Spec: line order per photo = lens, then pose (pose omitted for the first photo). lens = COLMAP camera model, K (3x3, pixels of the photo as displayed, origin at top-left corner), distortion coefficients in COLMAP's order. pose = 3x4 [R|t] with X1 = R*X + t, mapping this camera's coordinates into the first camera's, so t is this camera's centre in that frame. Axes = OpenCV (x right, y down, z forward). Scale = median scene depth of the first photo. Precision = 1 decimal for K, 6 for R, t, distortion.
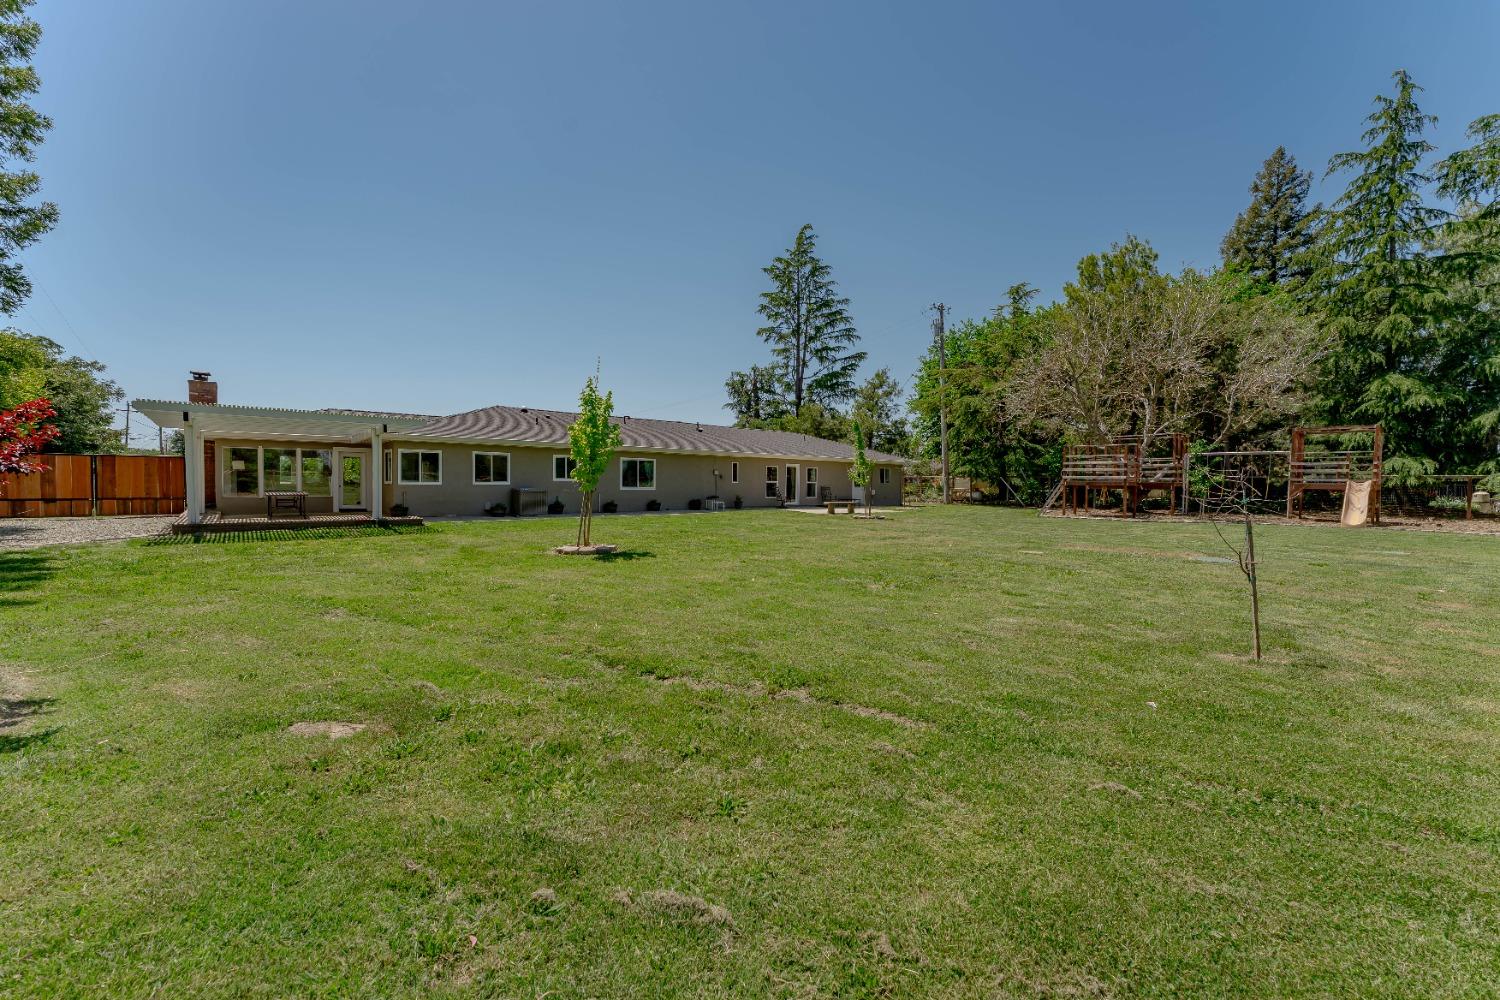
lens RADIAL K [[600.1, 0, 750.0], [0, 600.1, 500.0], [0, 0, 1]] dist [0.001361, 0.000104]
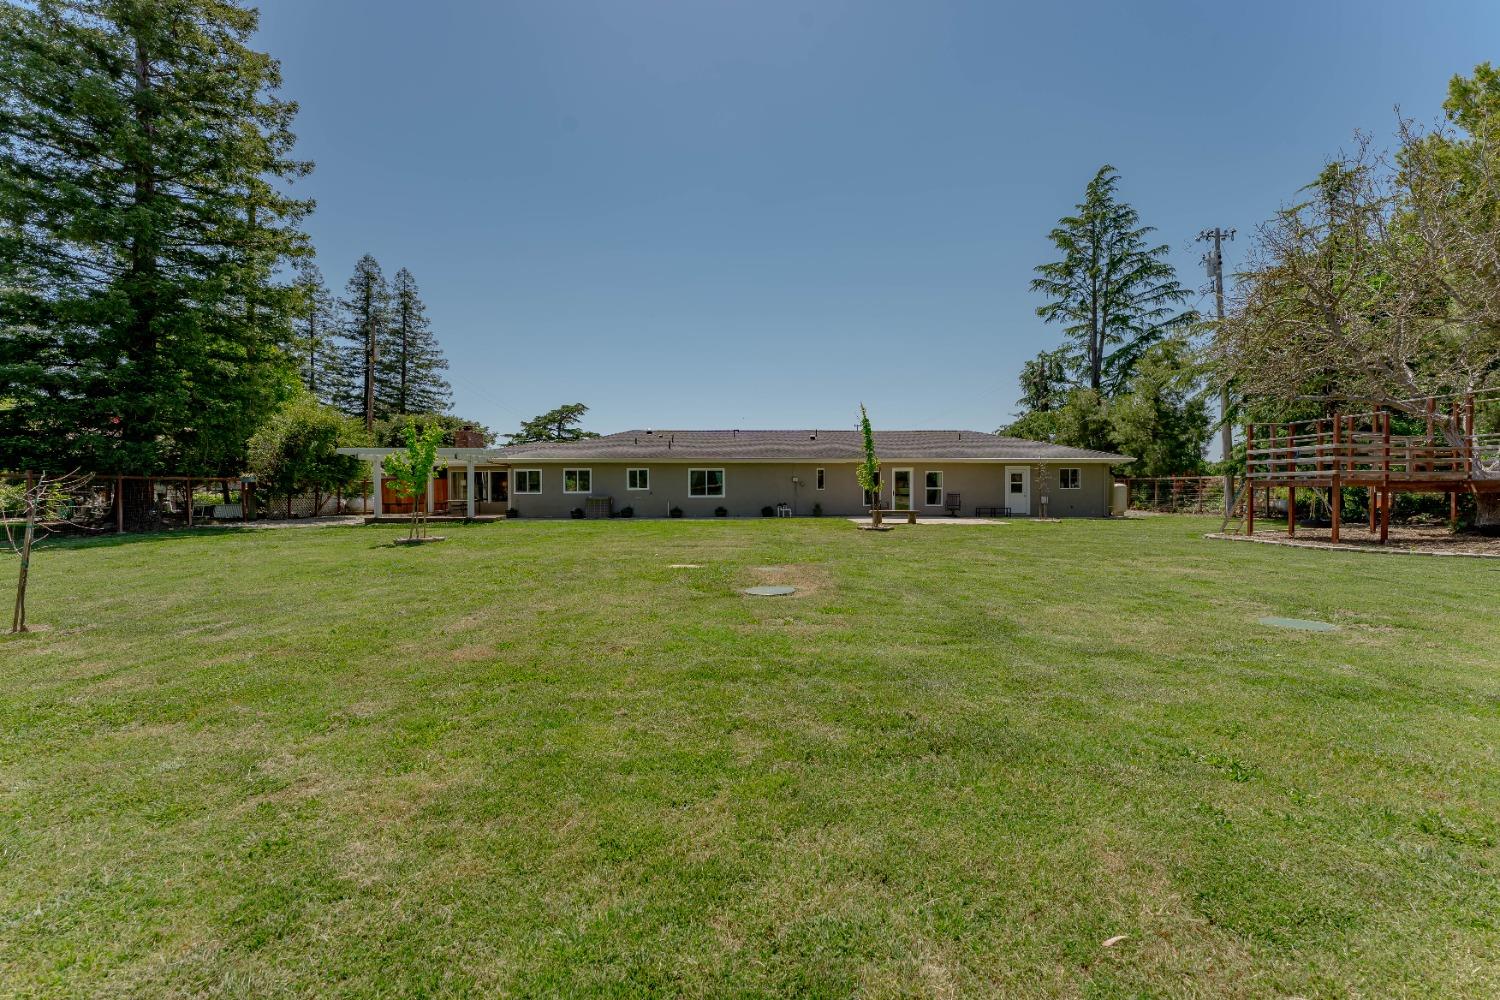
lens RADIAL K [[600.1, 0, 750.0], [0, 600.1, 500.0], [0, 0, 1]] dist [0.001361, 0.000104]
pose [[0.771171, -0.001315, -0.636627, 0.416051], [-0.008365, 0.999891, -0.012199, 0.000265], [0.636574, 0.014733, 0.771075, 0.149987]]
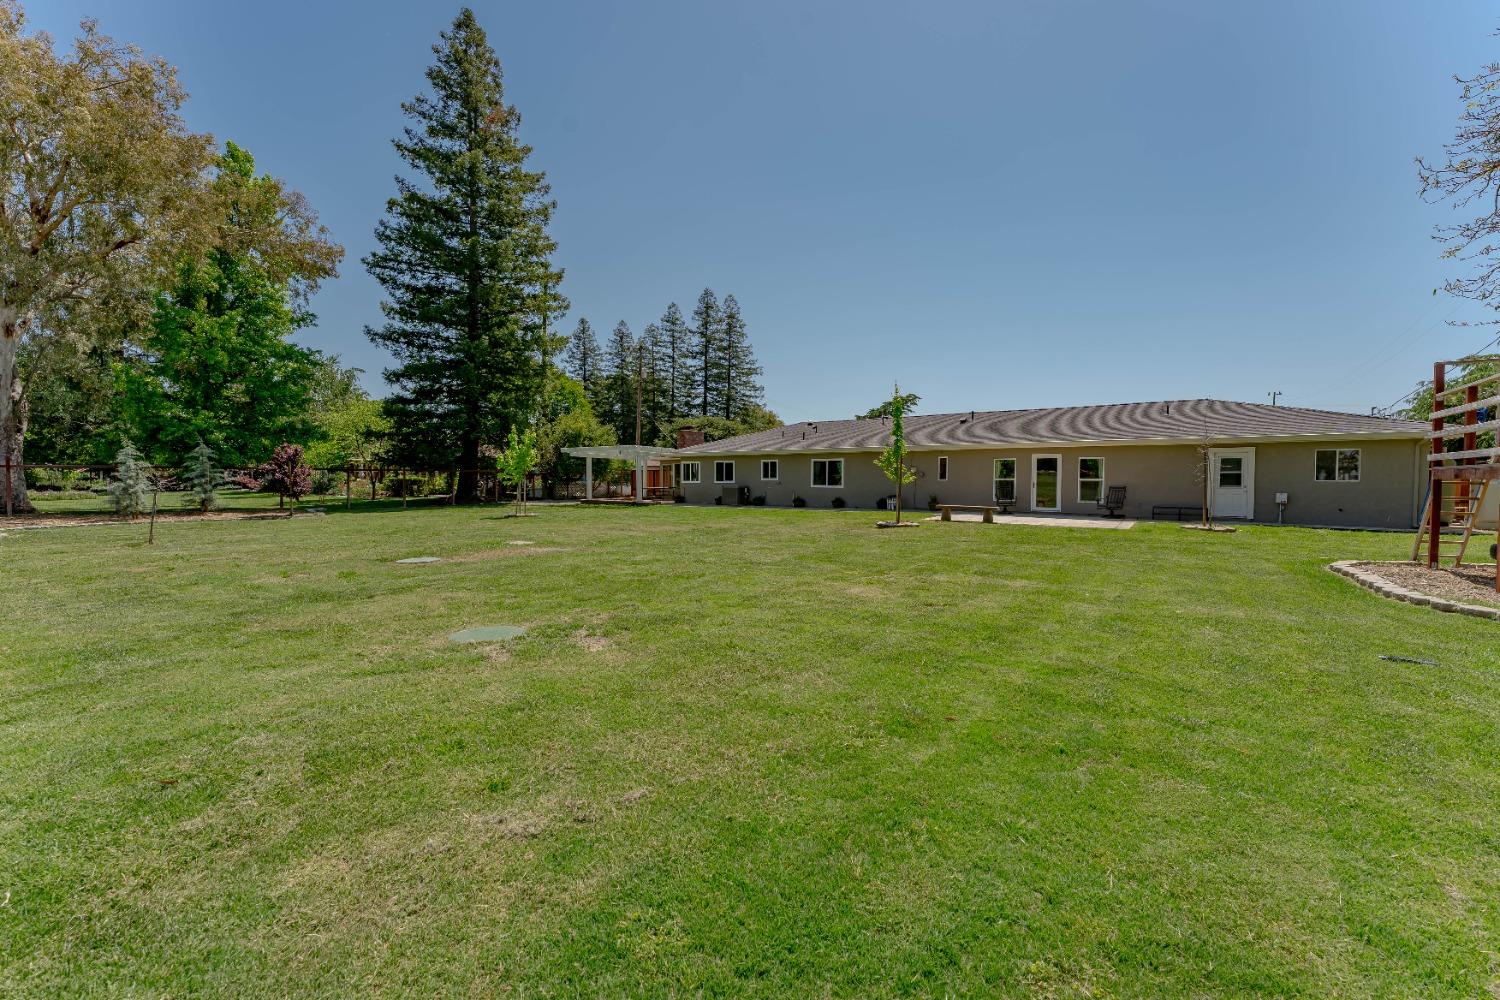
lens RADIAL K [[600.1, 0, 750.0], [0, 600.1, 500.0], [0, 0, 1]] dist [0.001361, 0.000104]
pose [[0.254008, 0.022551, -0.966939, 0.603353], [-0.027811, 0.999485, 0.016004, -0.006261], [0.966802, 0.022826, 0.254505, 0.428445]]
